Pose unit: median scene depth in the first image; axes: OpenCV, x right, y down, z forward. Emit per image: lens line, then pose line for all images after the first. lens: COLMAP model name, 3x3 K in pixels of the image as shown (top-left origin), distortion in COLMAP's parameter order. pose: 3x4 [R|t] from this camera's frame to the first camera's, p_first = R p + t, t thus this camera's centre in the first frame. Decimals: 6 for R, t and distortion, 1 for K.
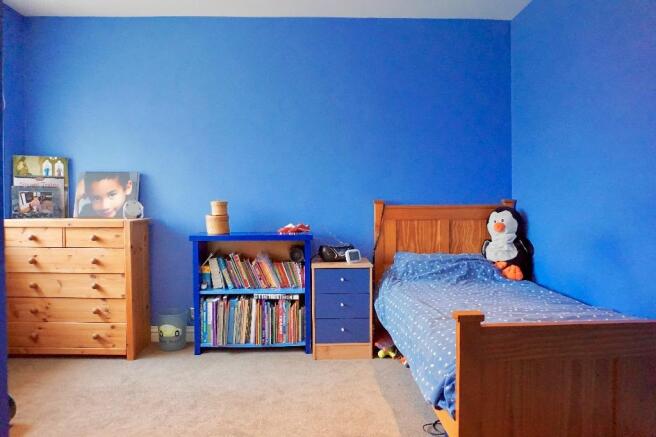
lens RADIAL K [[461.7, 0, 328.0], [0, 461.7, 218.5], [0, 0, 1]] dist [0.000706, 0.004207]
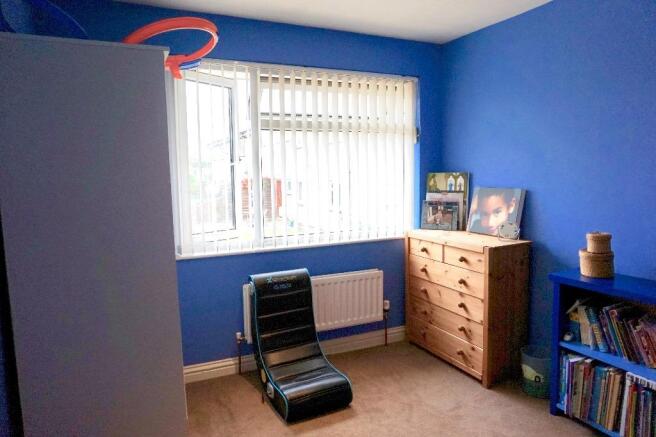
lens RADIAL K [[461.7, 0, 328.0], [0, 461.7, 218.5], [0, 0, 1]] dist [0.000706, 0.004207]
pose [[0.404036, 0.100685, -0.909185, 0.277775], [-0.001668, 0.994003, 0.109337, -0.148490], [0.914742, -0.042660, 0.401781, 0.301130]]
